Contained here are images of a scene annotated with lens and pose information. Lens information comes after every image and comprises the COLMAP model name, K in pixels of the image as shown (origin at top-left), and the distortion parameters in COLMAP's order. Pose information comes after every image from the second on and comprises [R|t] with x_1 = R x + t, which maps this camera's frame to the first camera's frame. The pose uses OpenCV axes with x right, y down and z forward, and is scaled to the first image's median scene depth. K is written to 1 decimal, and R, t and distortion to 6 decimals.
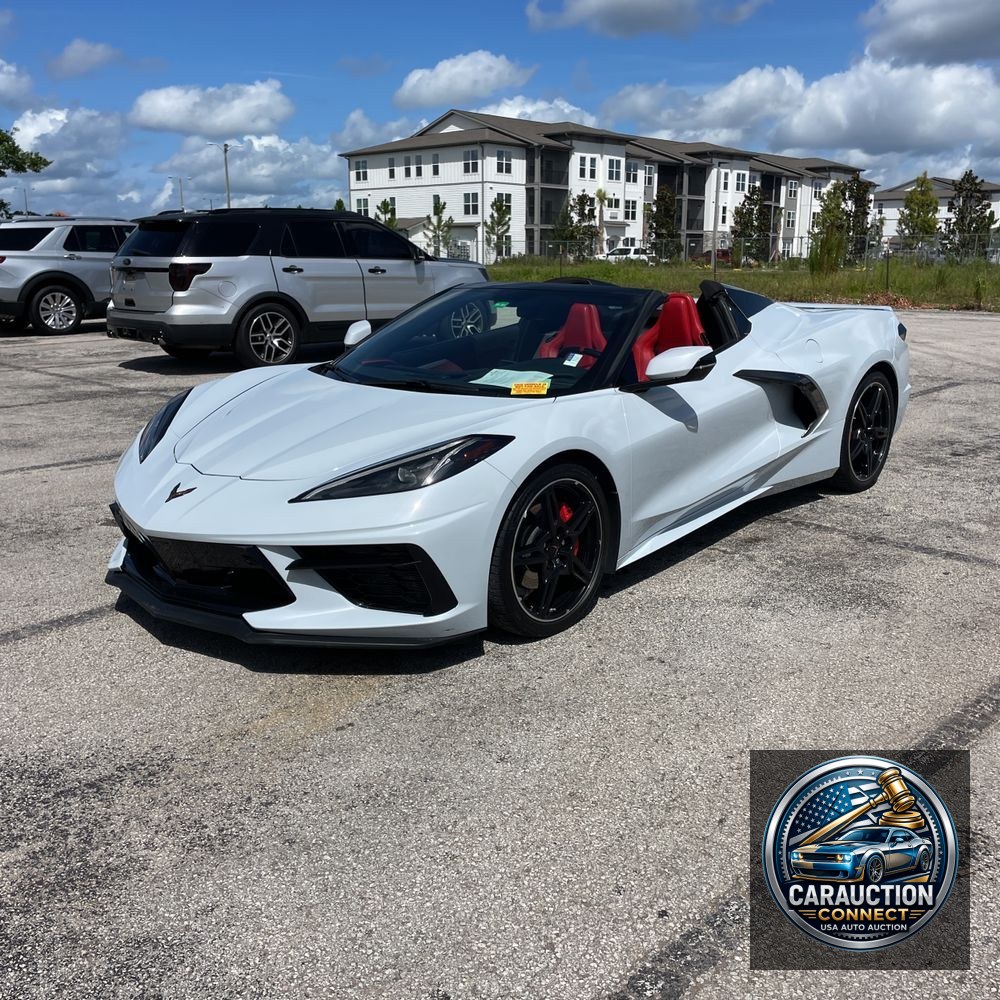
lens RADIAL K [[1008.9, 0, 519.4], [0, 1008.9, 472.0], [0, 0, 1]] dist [0.098386, -0.148213]
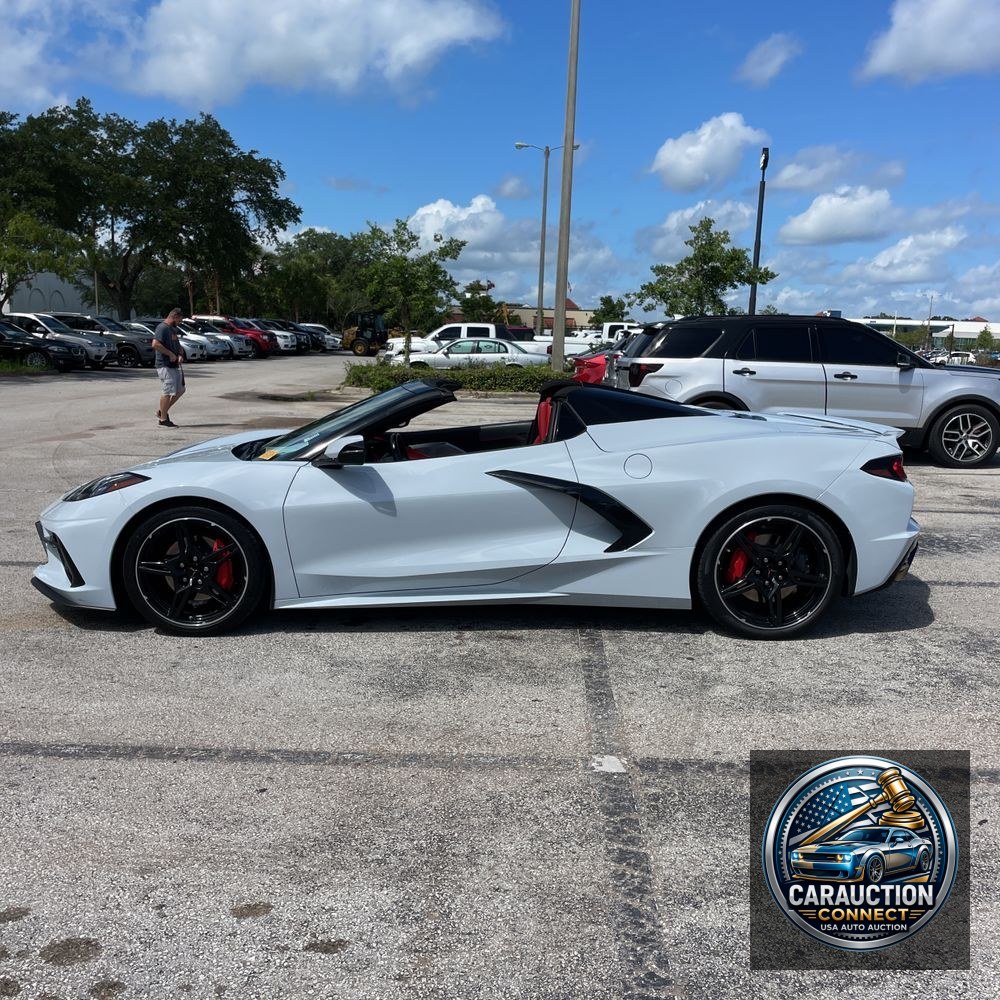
lens RADIAL K [[1019.7, 0, 501.3], [0, 1019.7, 480.4], [0, 0, 1]] dist [0.086279, -0.122479]
pose [[0.662115, 0.117917, -0.740067, 0.385622], [-0.185152, 0.982668, -0.009079, -0.030765], [0.726170, 0.143037, 0.672472, 0.113424]]
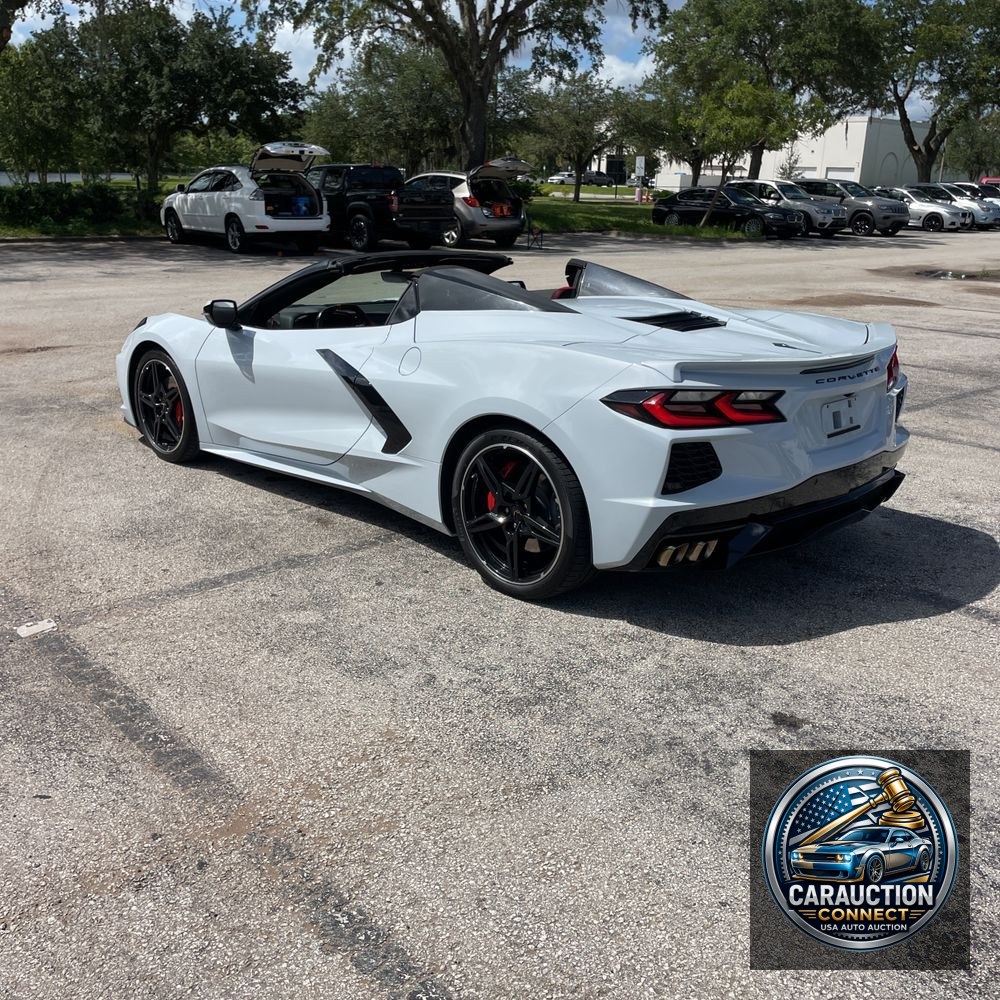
lens RADIAL K [[1018.1, 0, 492.7], [0, 1018.1, 479.5], [0, 0, 1]] dist [0.079701, -0.126458]
pose [[-0.083972, 0.274874, -0.957806, 0.467086], [-0.238304, 0.927770, 0.287146, -0.119739], [0.967553, 0.252362, -0.012403, 0.464929]]
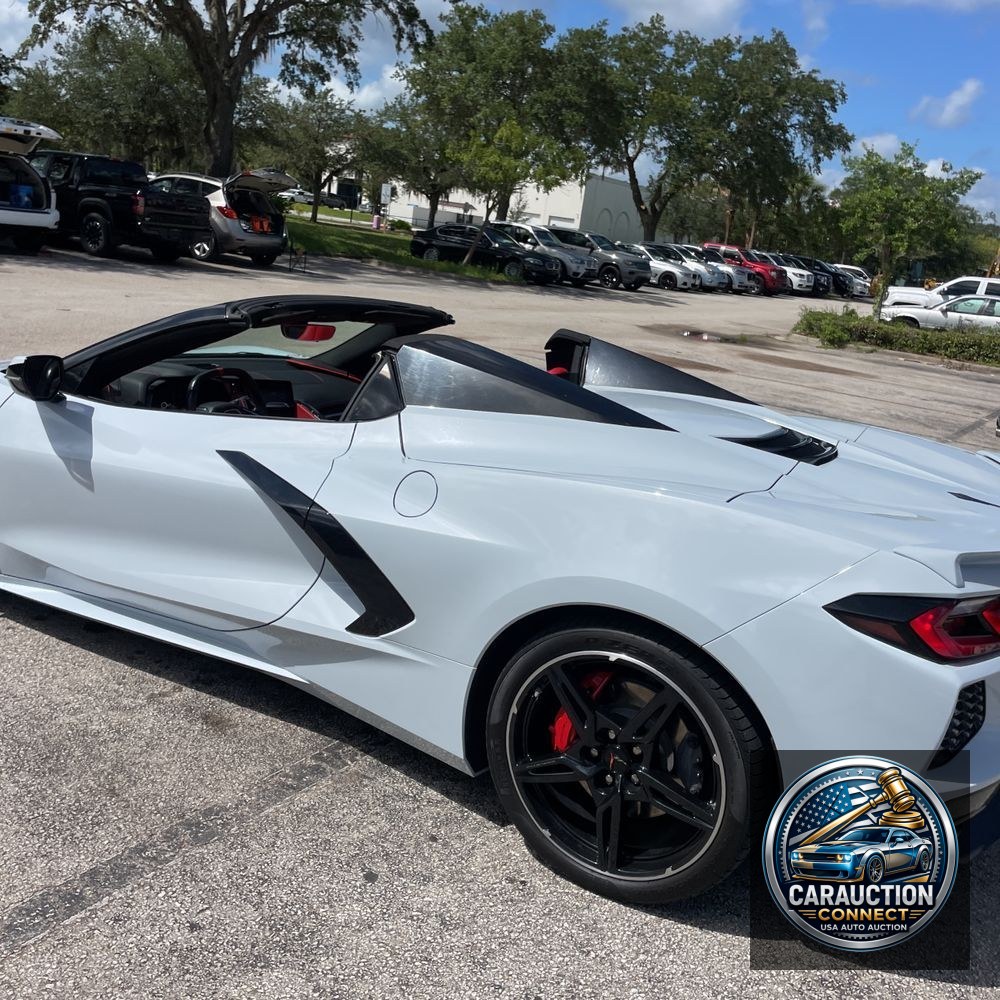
lens RADIAL K [[1016.1, 0, 504.3], [0, 1016.1, 500.9], [0, 0, 1]] dist [0.075367, -0.106099]
pose [[0.185638, 0.273403, -0.943816, 0.329625], [-0.335382, 0.920462, 0.200672, -0.097991], [0.923611, 0.279287, 0.262567, 0.384123]]
